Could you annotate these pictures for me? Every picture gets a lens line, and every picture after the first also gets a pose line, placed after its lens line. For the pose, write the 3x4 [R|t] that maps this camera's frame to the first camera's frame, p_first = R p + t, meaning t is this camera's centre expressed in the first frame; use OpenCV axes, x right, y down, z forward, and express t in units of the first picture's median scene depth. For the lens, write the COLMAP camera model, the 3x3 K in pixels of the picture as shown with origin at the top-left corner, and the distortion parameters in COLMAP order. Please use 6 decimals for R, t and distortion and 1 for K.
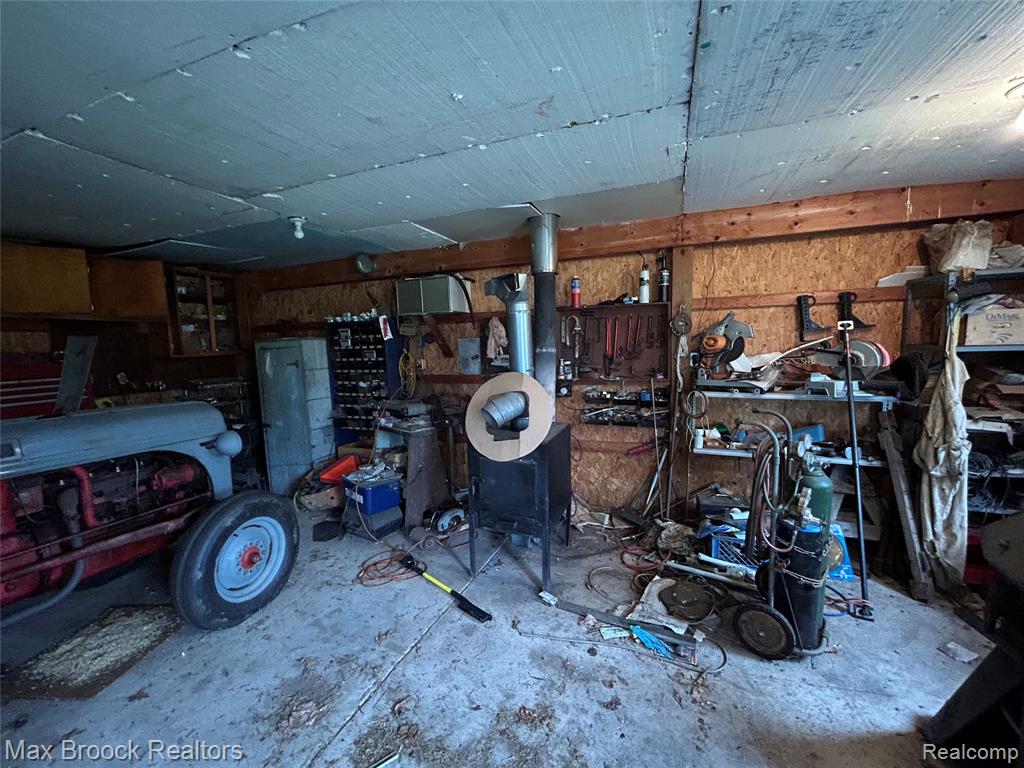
lens RADIAL K [[413.4, 0, 510.1], [0, 413.4, 384.3], [0, 0, 1]] dist [-0.002184, 0.001383]
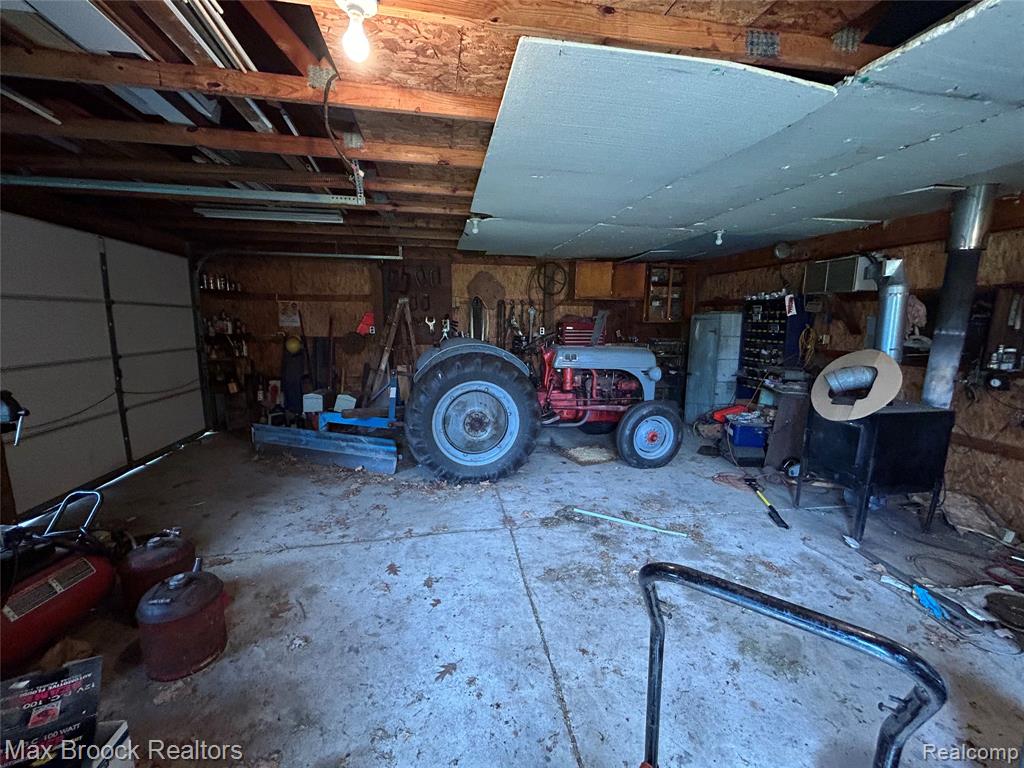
lens RADIAL K [[413.4, 0, 511.2], [0, 413.4, 382.9], [0, 0, 1]] dist [-0.002184, 0.001383]
pose [[0.515266, 0.168788, -0.840245, 0.373465], [-0.110853, 0.985304, 0.129949, 0.018431], [0.849831, 0.026185, 0.526404, -0.335590]]
